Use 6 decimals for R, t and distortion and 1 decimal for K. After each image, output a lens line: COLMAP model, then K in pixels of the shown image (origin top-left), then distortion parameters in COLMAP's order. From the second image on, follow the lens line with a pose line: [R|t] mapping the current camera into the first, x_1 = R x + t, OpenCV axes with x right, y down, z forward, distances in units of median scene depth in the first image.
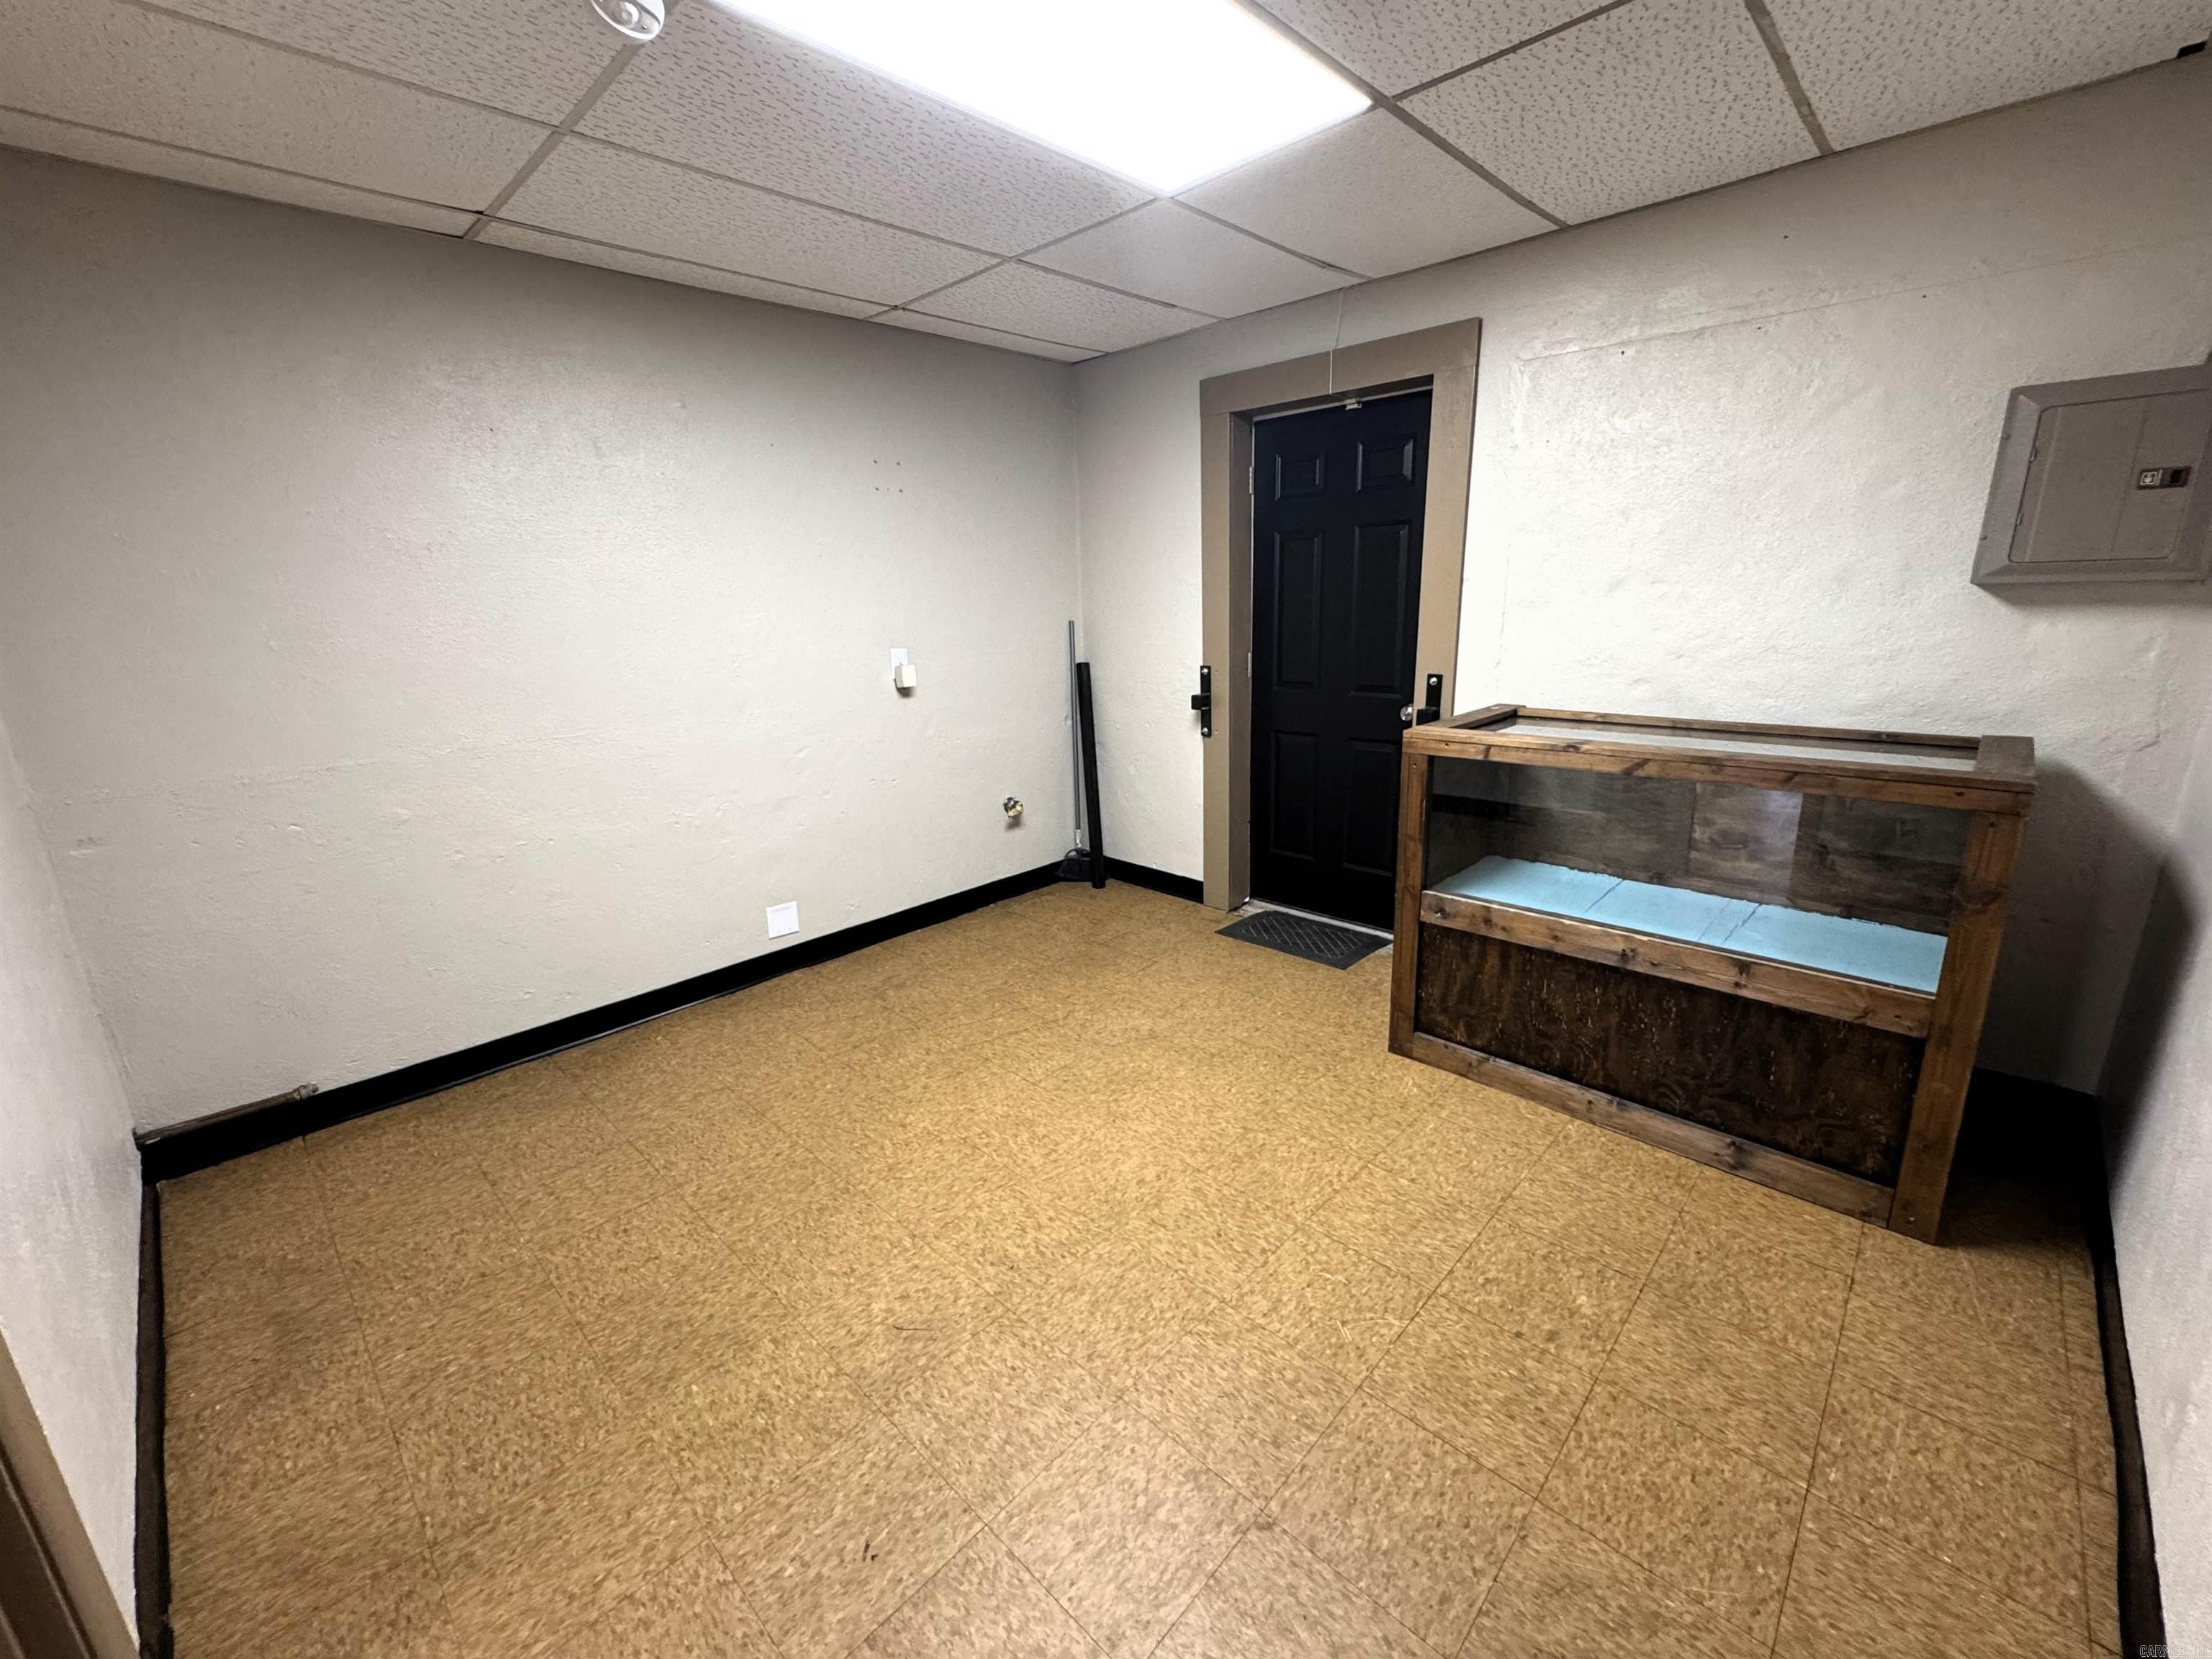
lens RADIAL K [[906.9, 0, 1083.6], [0, 906.9, 827.6], [0, 0, 1]] dist [-0.000927, -0.000950]
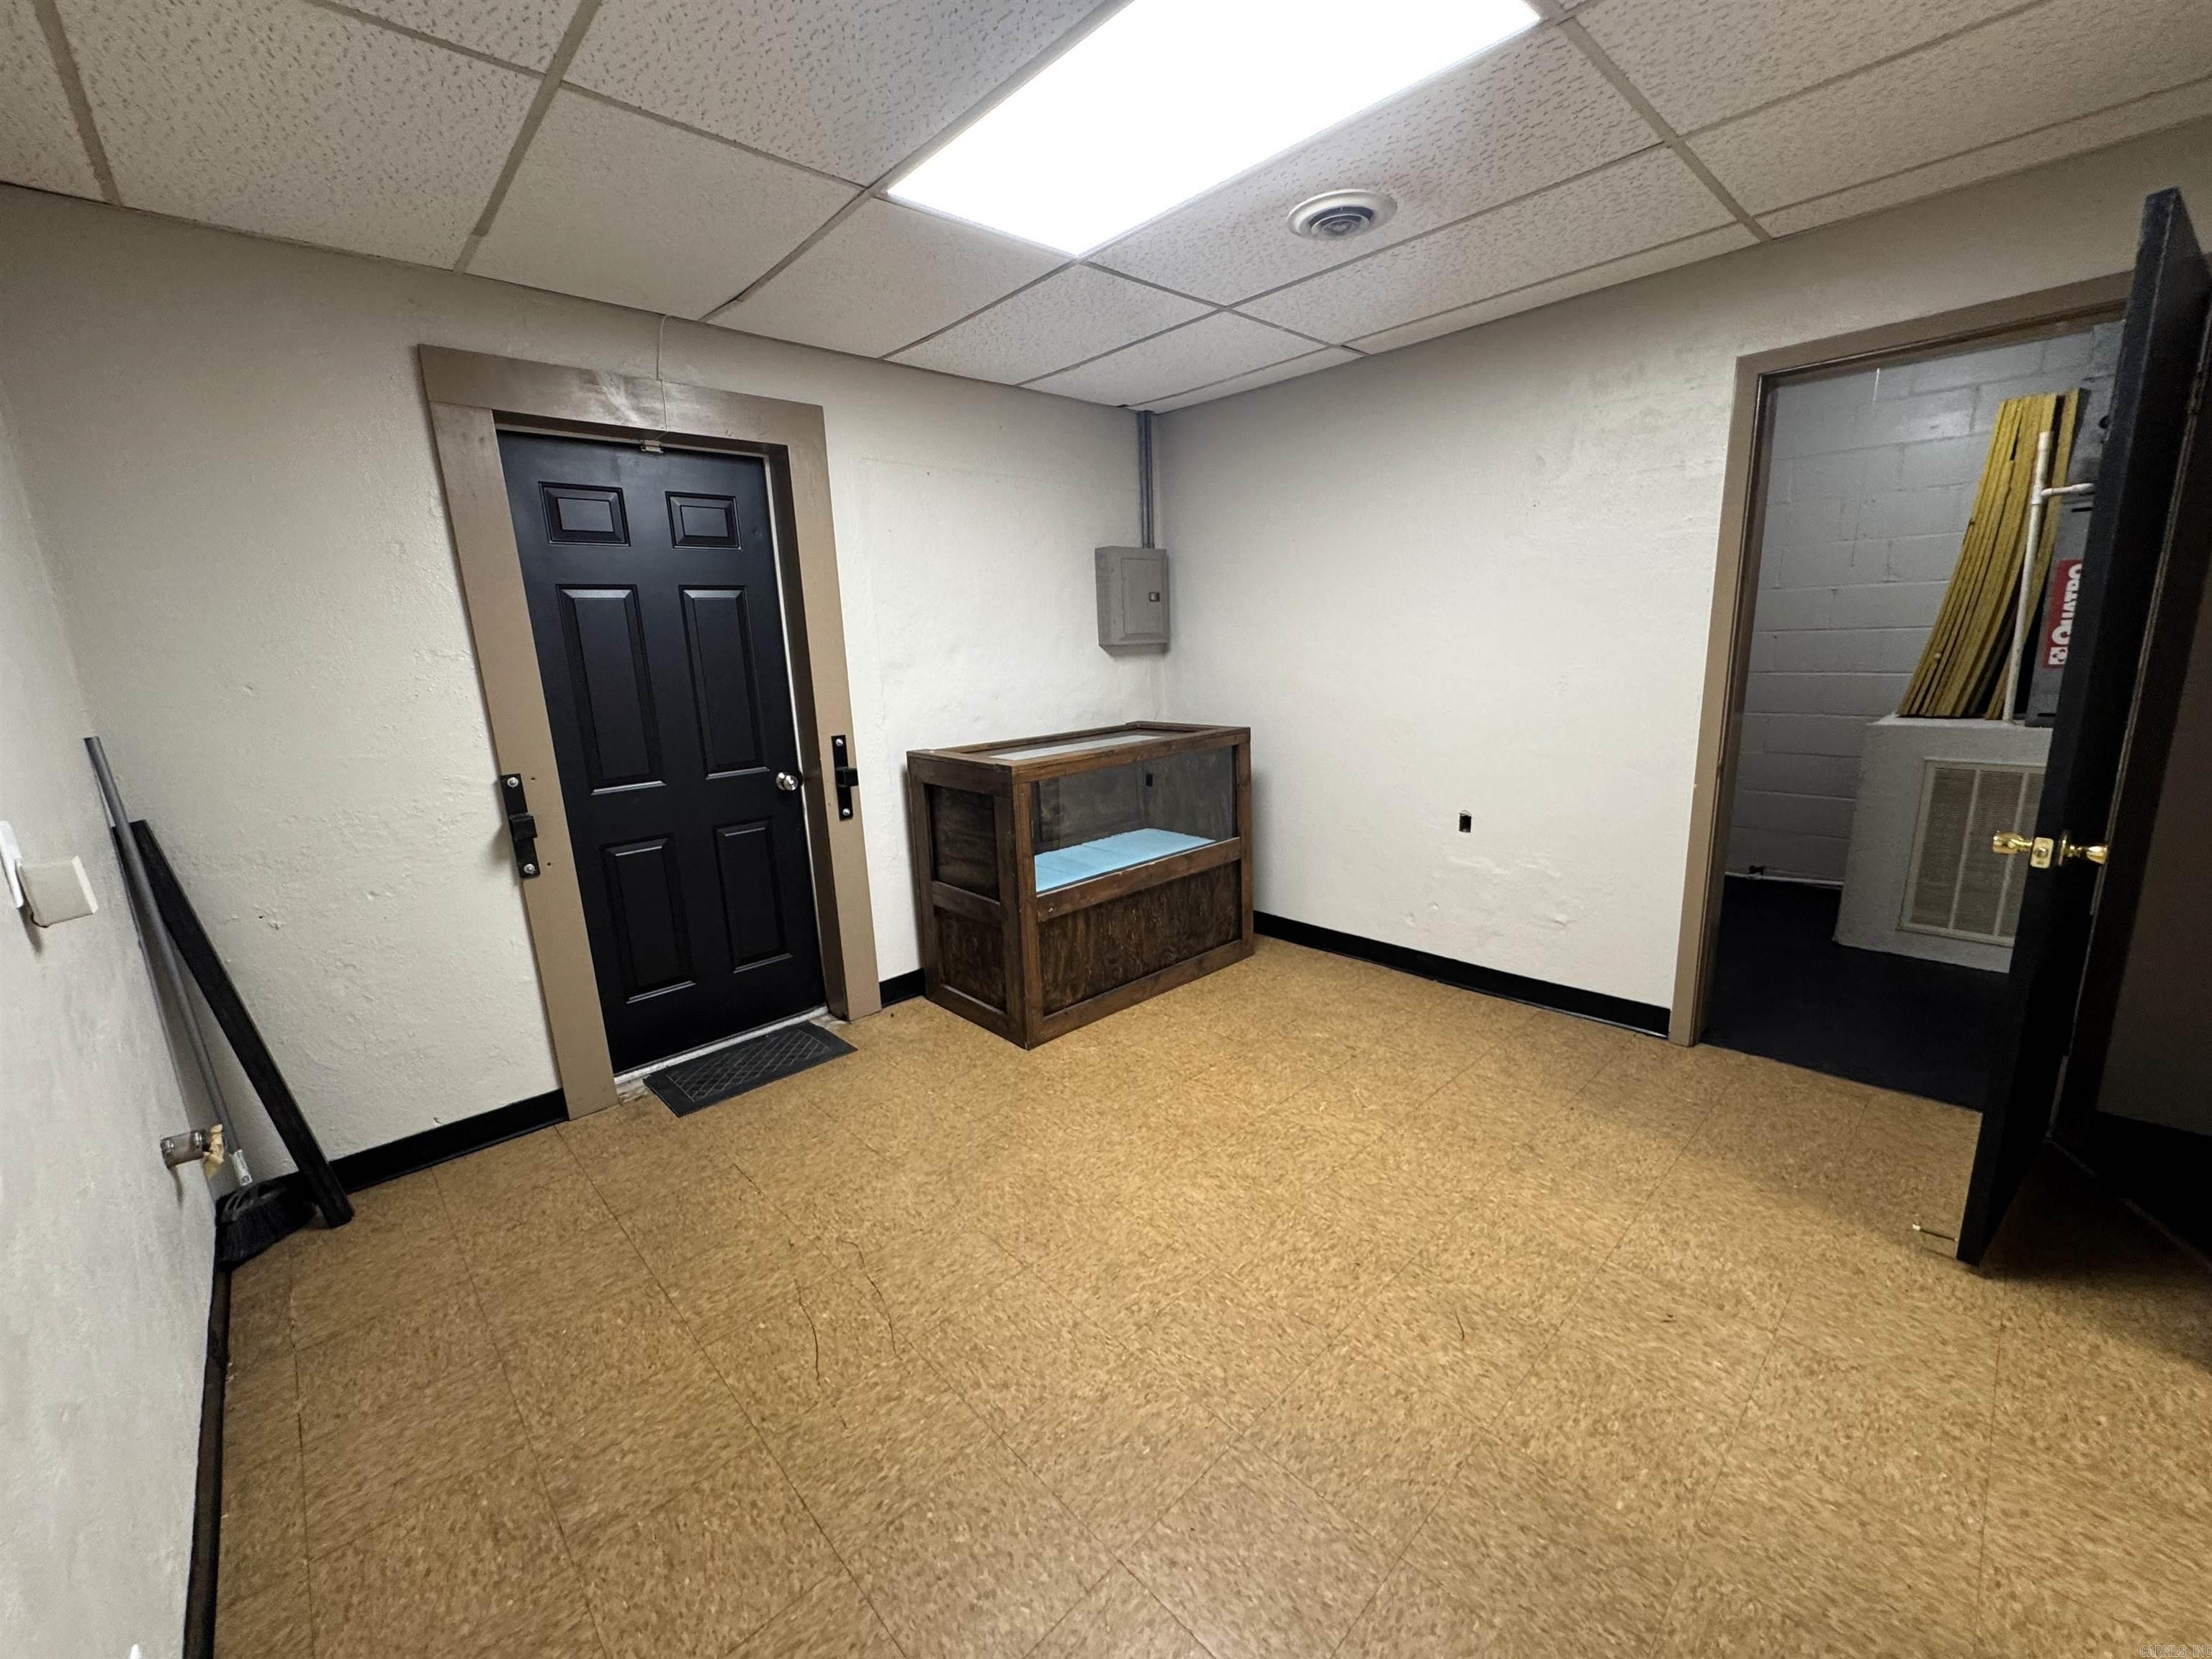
lens RADIAL K [[913.1, 0, 1100.8], [0, 913.1, 829.8], [0, 0, 1]] dist [-0.000672, -0.000099]
pose [[0.016858, -0.177762, 0.983929, -1.006908], [0.289941, 0.942655, 0.165337, -0.238871], [-0.956896, 0.282494, 0.067431, 1.050060]]
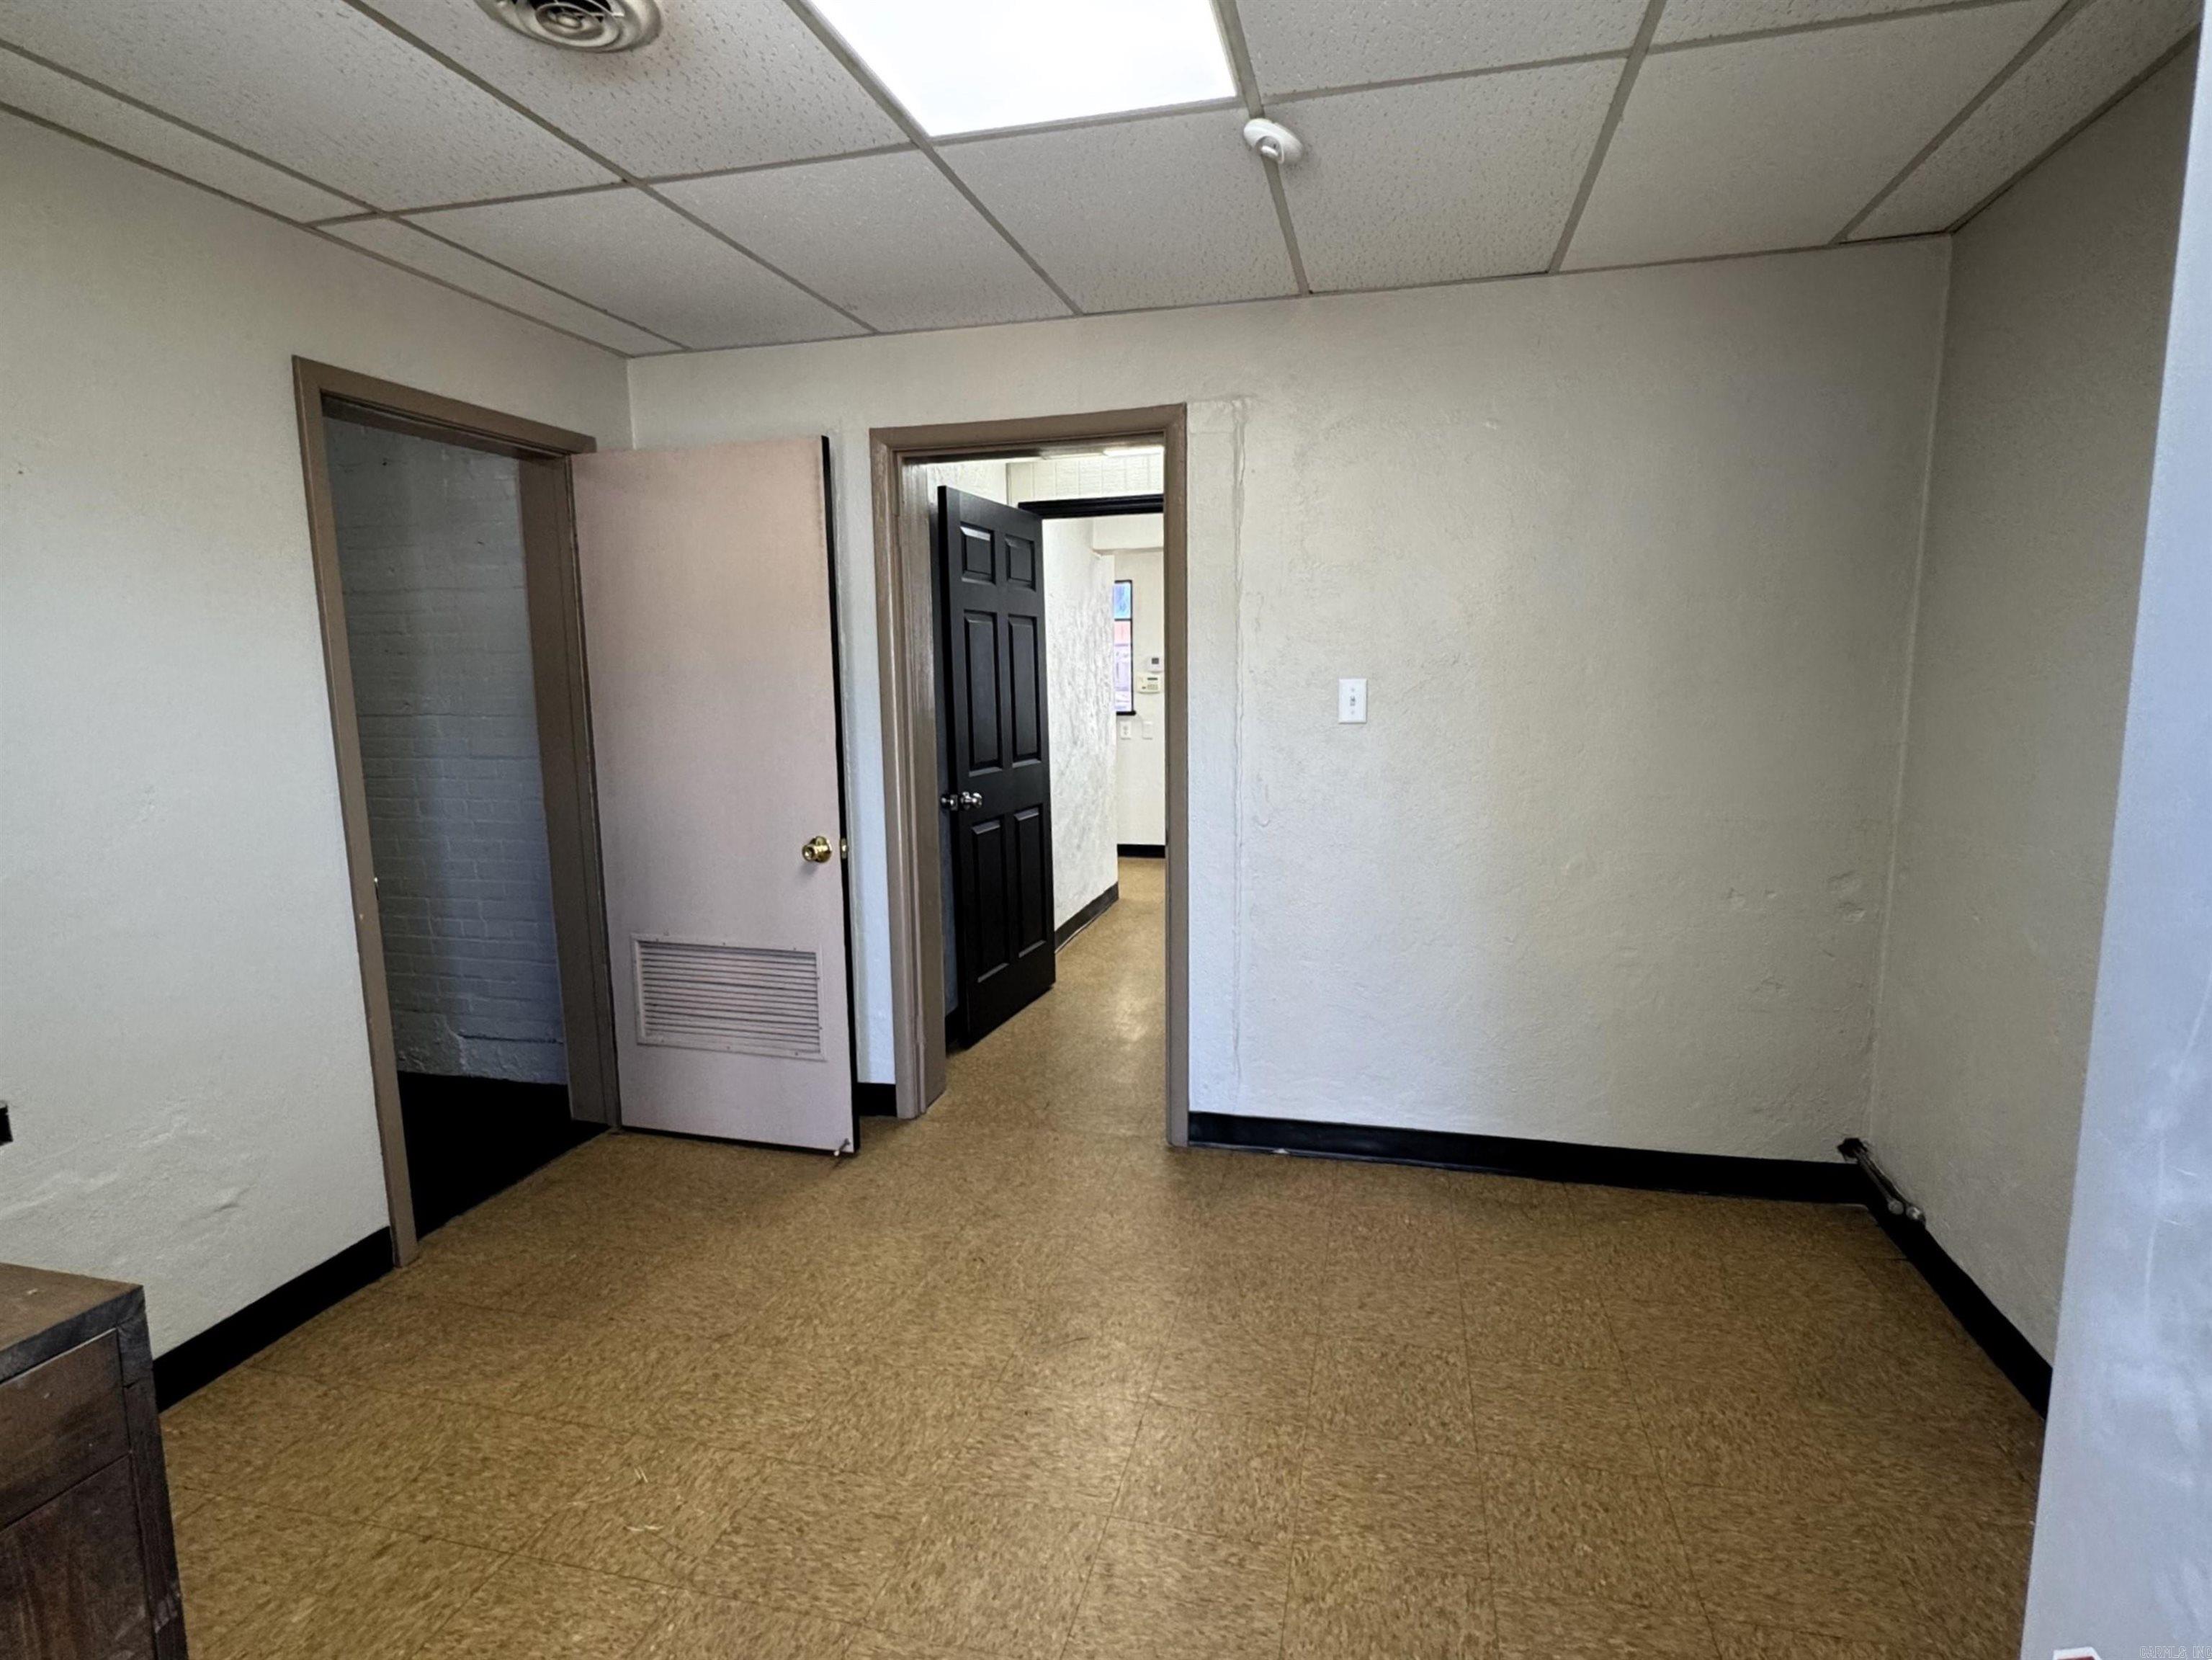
lens RADIAL K [[1111.4, 0, 1131.5], [0, 1111.4, 830.8], [0, 0, 1]] dist [-0.001524, 0.000589]
pose [[-0.840227, 0.113339, -0.530258, 0.343561], [-0.101986, 0.927426, 0.359834, -0.444068], [0.532558, 0.356421, -0.767689, 1.660294]]
